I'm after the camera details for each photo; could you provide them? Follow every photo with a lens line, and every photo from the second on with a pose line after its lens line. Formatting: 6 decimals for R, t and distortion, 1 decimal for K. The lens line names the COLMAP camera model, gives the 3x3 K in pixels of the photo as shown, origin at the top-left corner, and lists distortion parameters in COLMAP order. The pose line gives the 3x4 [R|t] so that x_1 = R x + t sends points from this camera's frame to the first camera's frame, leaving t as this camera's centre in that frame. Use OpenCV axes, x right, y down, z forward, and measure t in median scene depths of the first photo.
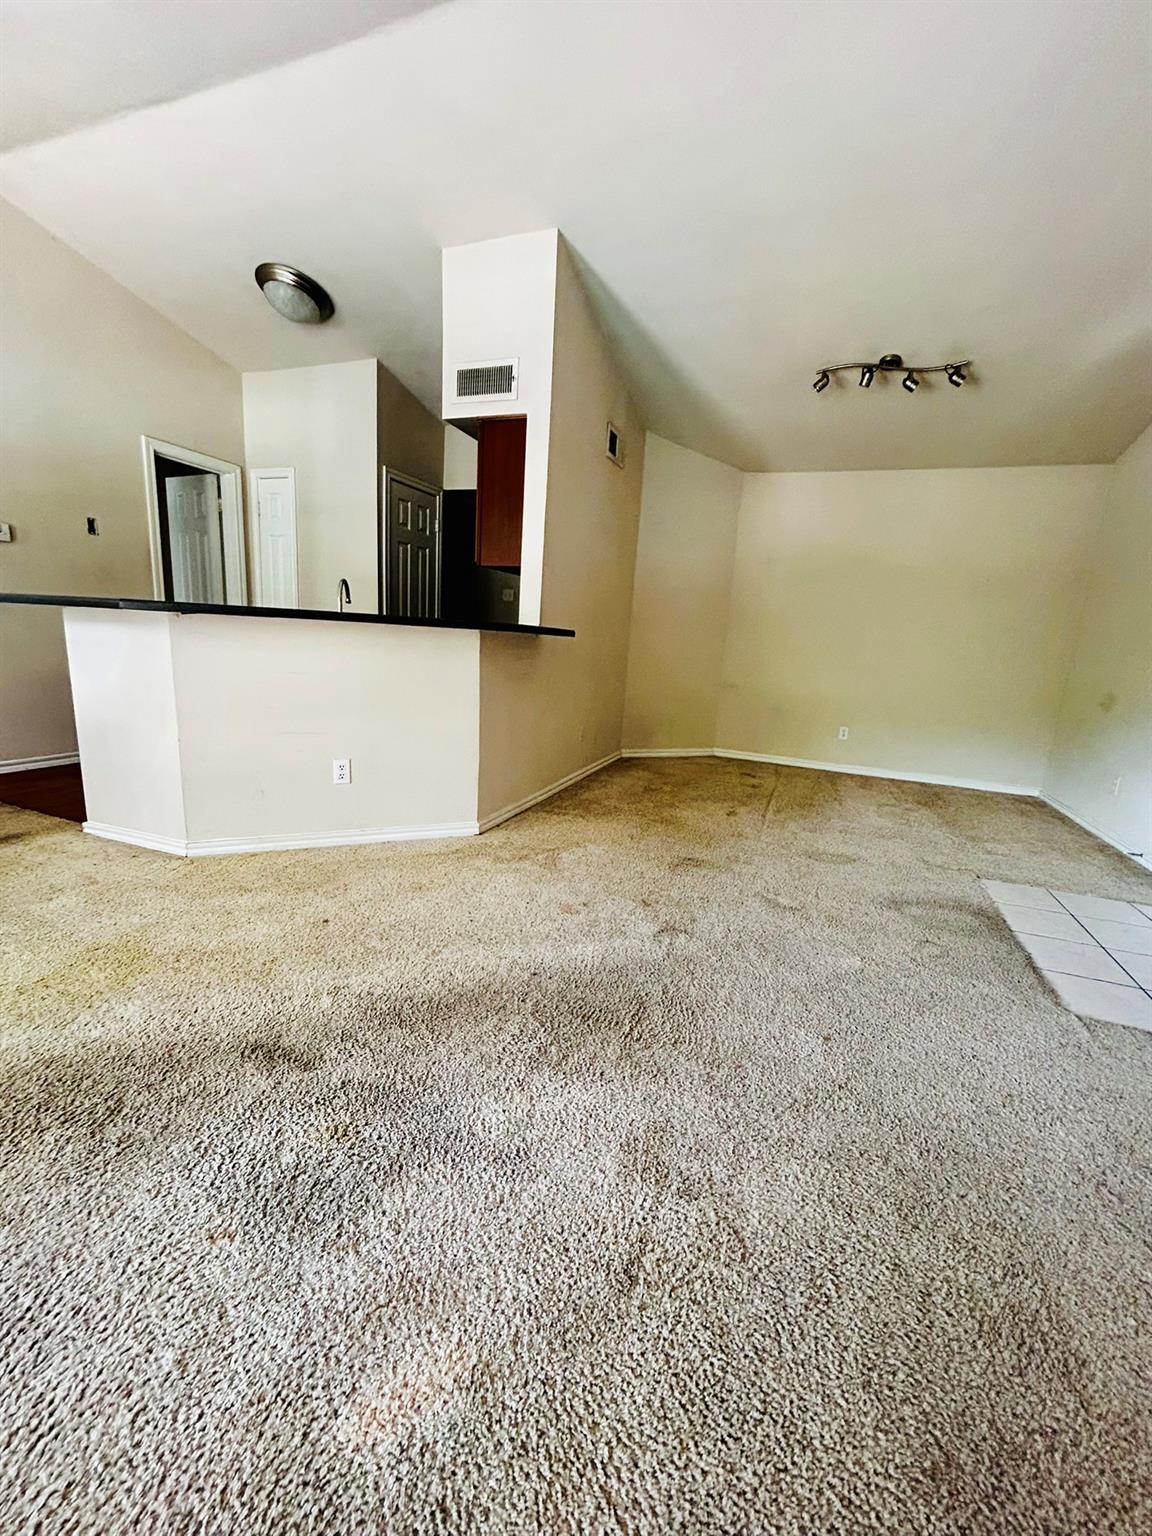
lens RADIAL K [[620.0, 0, 576.3], [0, 620.0, 769.1], [0, 0, 1]] dist [0.002260, -0.000323]
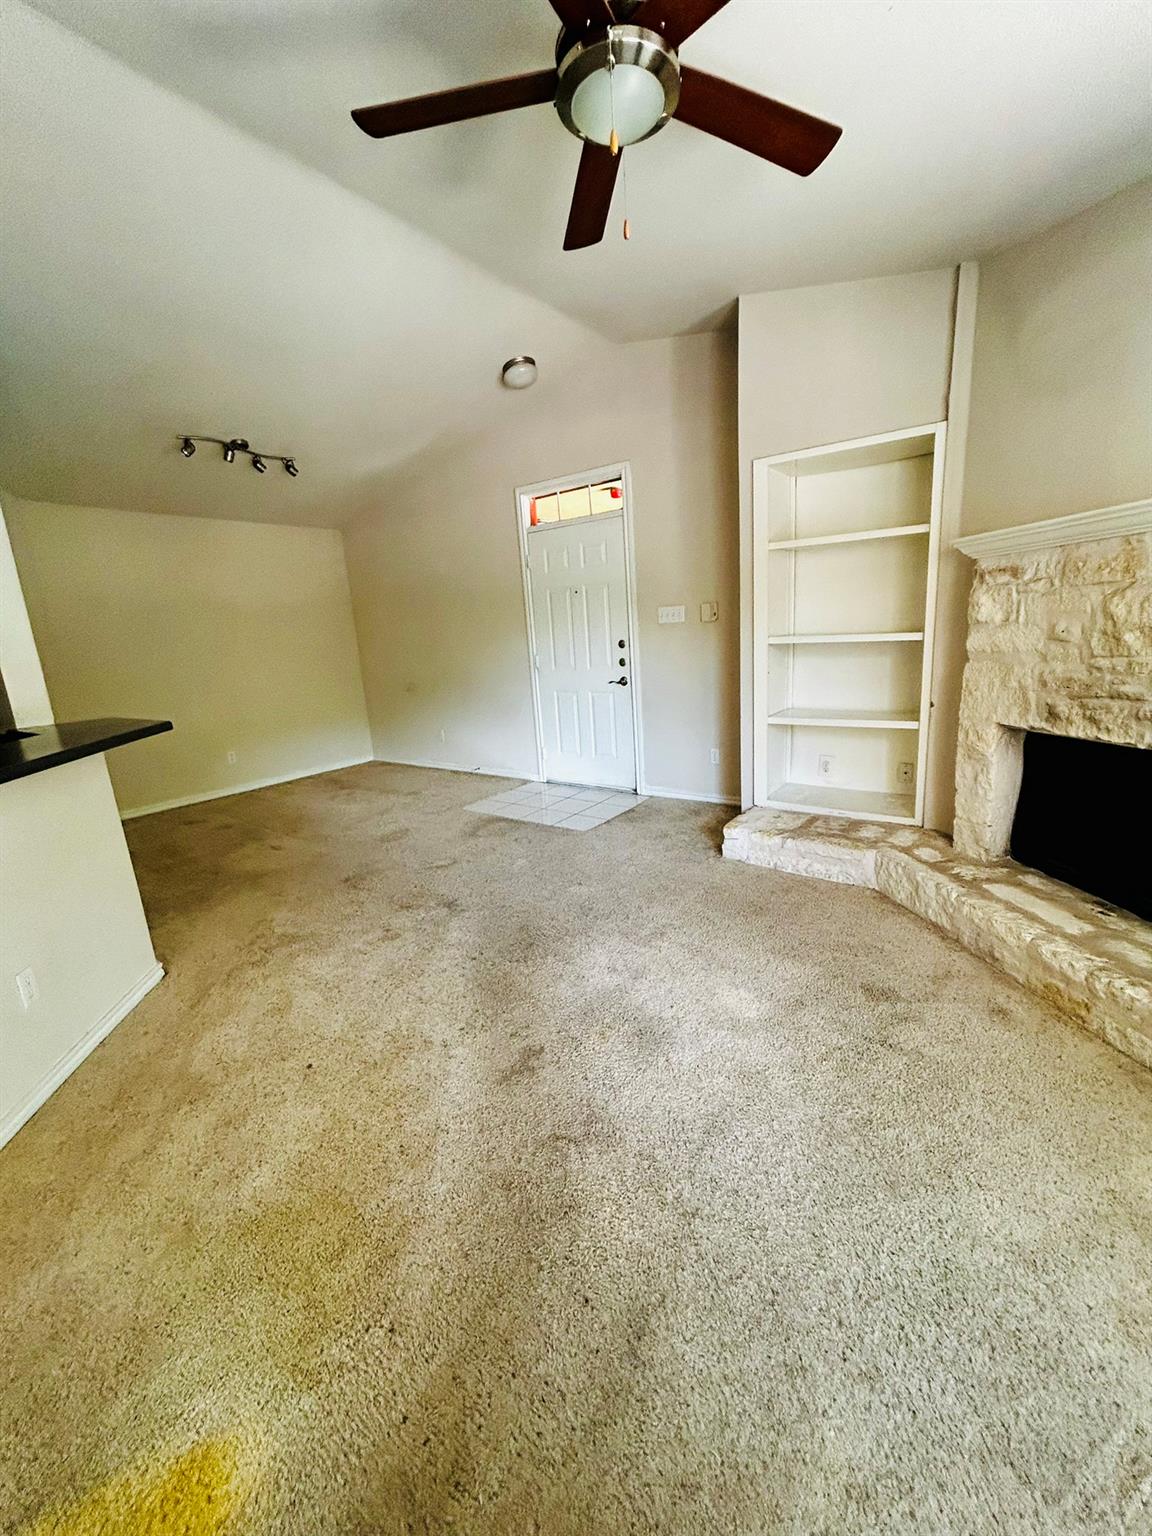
lens RADIAL K [[619.0, 0, 576.0], [0, 619.0, 768.0], [0, 0, 1]] dist [0.001058, 0.000109]
pose [[0.277753, -0.295653, 0.914025, -0.740826], [0.282454, 0.934541, 0.216458, -0.193463], [-0.918190, 0.198048, 0.343080, 0.159677]]
